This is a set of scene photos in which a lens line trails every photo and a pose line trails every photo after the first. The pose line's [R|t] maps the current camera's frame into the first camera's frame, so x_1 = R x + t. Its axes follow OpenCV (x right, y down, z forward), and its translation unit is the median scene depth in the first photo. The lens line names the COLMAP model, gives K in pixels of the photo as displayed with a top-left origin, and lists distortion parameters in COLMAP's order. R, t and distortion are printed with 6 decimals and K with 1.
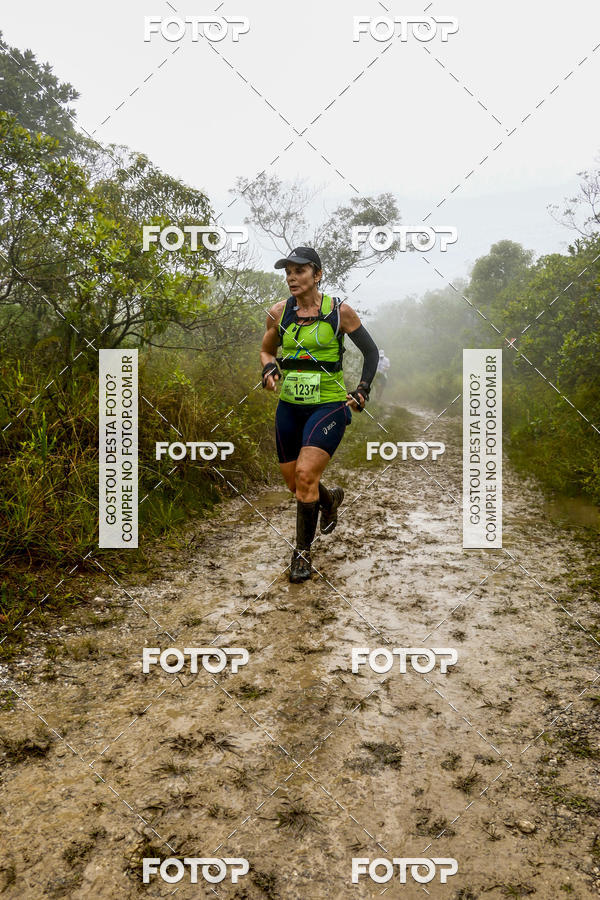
lens RADIAL K [[814.6, 0, 302.6], [0, 814.6, 451.4], [0, 0, 1]] dist [-0.151670, 0.190392]
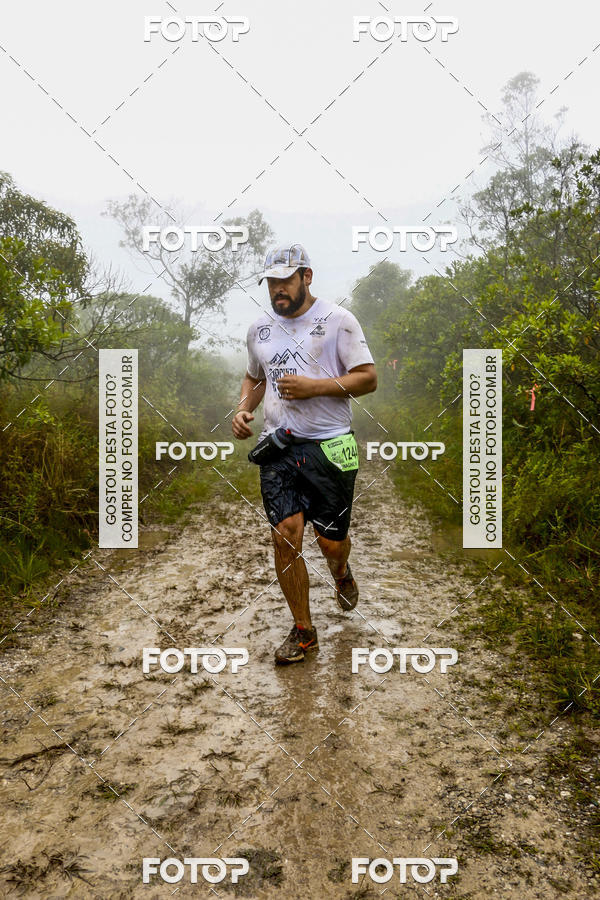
lens RADIAL K [[811.9, 0, 297.3], [0, 811.9, 449.7], [0, 0, 1]] dist [-0.148220, 0.186139]
pose [[0.991120, -0.027713, 0.130047, 0.023880], [0.030935, 0.999261, -0.022827, -0.029421], [-0.129318, 0.026647, 0.991245, 0.078815]]
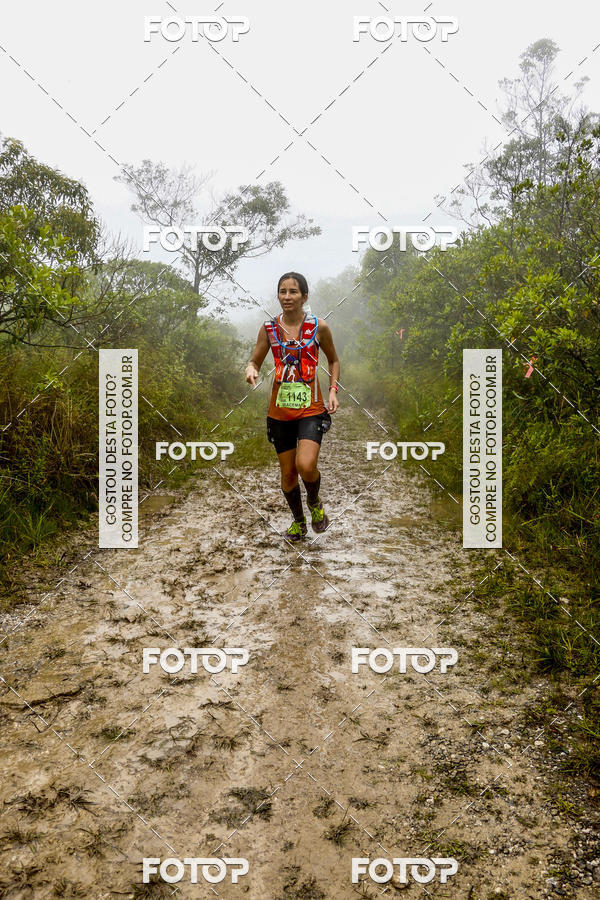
lens RADIAL K [[813.7, 0, 298.3], [0, 813.7, 448.8], [0, 0, 1]] dist [-0.155480, 0.199163]
pose [[0.992658, -0.020305, 0.119242, 0.030354], [0.018670, 0.999716, 0.014815, -0.027546], [-0.119509, -0.012480, 0.992755, 0.044477]]
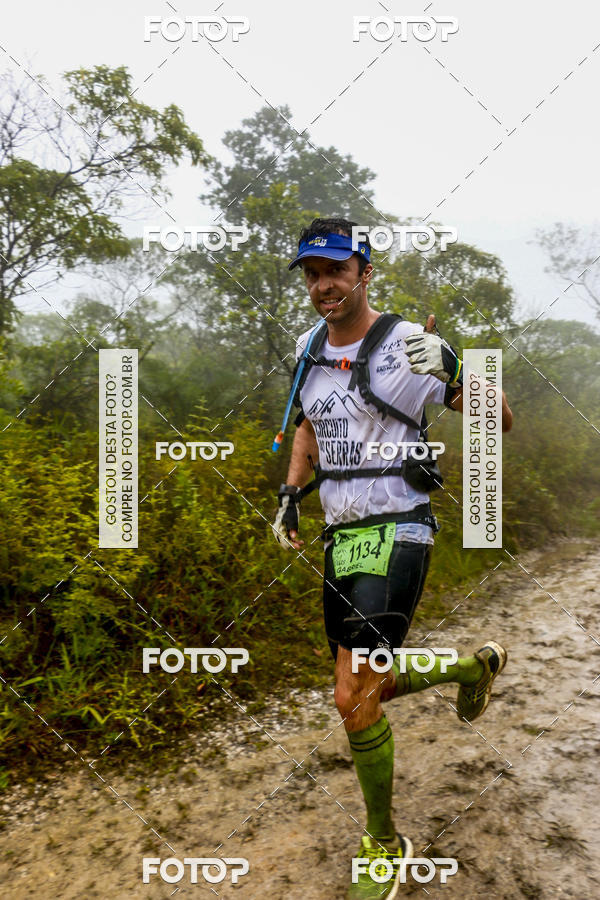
lens RADIAL K [[813.5, 0, 304.3], [0, 813.5, 454.8], [0, 0, 1]] dist [-0.153177, 0.194181]
pose [[0.929587, -0.030697, -0.367322, 0.039163], [0.010354, 0.998308, -0.057226, -0.011502], [0.368457, 0.049394, 0.928332, -0.096677]]
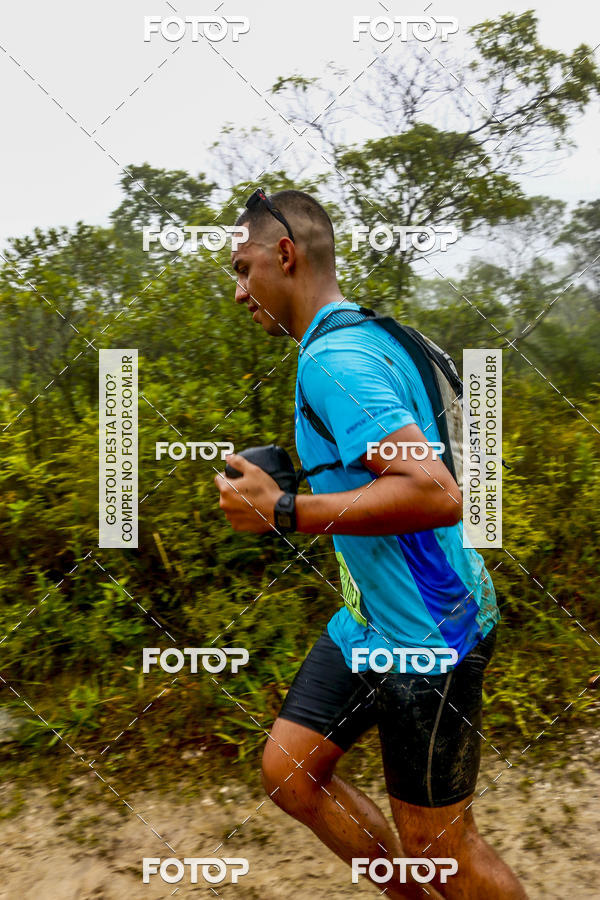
lens RADIAL K [[806.9, 0, 304.5], [0, 806.9, 460.2], [0, 0, 1]] dist [-0.153308, 0.187492]
pose [[0.663406, 0.037619, -0.747313, 0.000205], [-0.050723, 0.998699, 0.005246, -0.019646], [0.746538, 0.034426, 0.664451, -0.070114]]
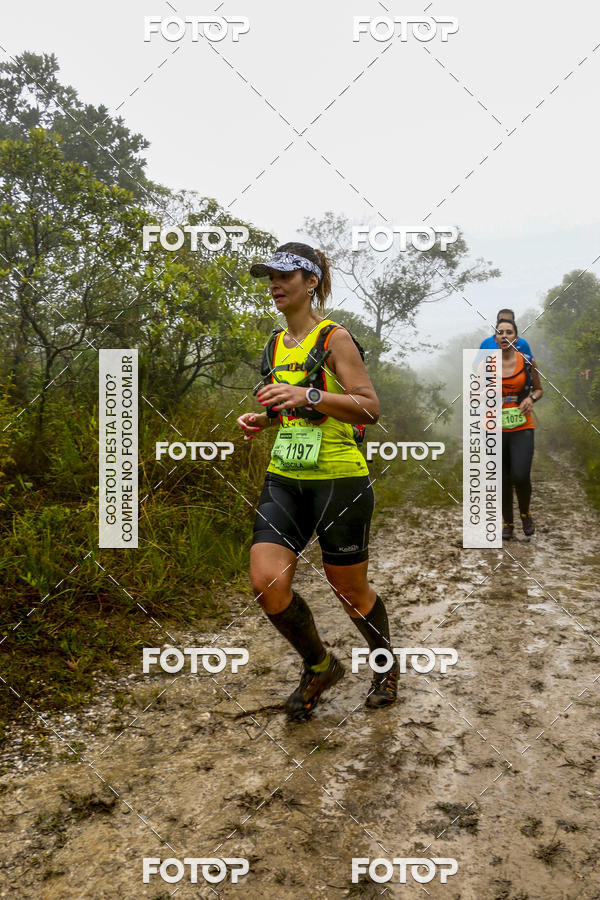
lens RADIAL K [[812.9, 0, 303.3], [0, 812.9, 451.0], [0, 0, 1]] dist [-0.160870, 0.210532]
pose [[0.995863, -0.016242, -0.089407, 0.004757], [0.012373, 0.998970, -0.043658, -0.010138], [0.090024, 0.042371, 0.995038, 0.016203]]
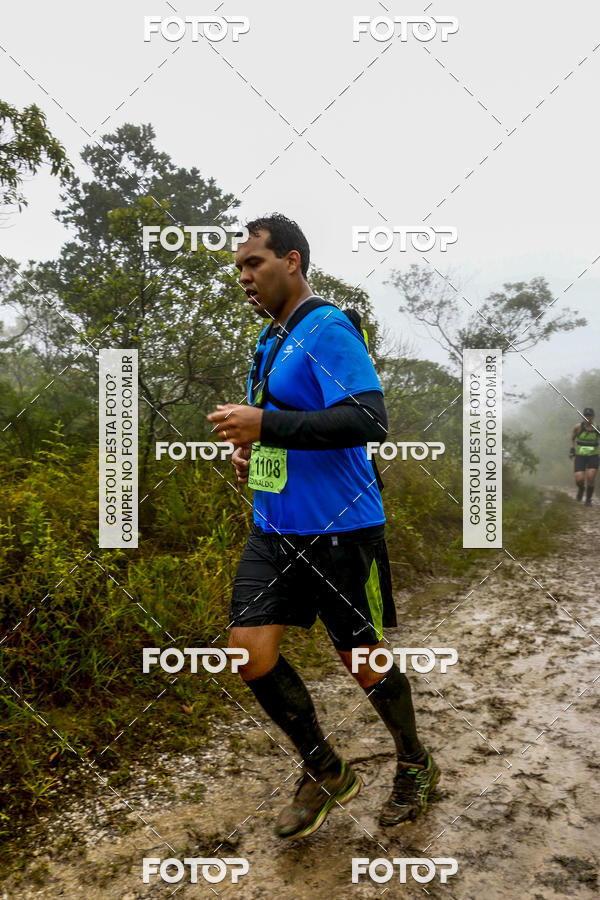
lens RADIAL K [[813.7, 0, 302.4], [0, 813.7, 451.2], [0, 0, 1]] dist [-0.154474, 0.198061]
pose [[0.982441, -0.022575, -0.185202, -0.021142], [0.003352, 0.994628, -0.103459, -0.014946], [0.186543, 0.101021, 0.977239, -0.023247]]
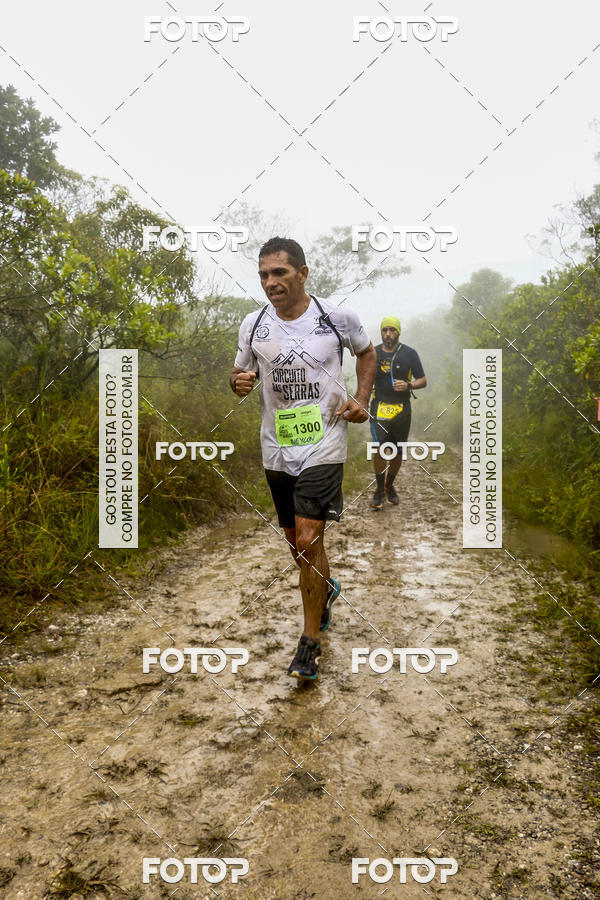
lens RADIAL K [[809.7, 0, 300.0], [0, 809.7, 449.8], [0, 0, 1]] dist [-0.149978, 0.180129]
pose [[0.999961, 0.004315, 0.007641, 0.047525], [-0.004097, 0.999592, -0.028282, -0.014163], [-0.007760, 0.028250, 0.999571, -0.025227]]
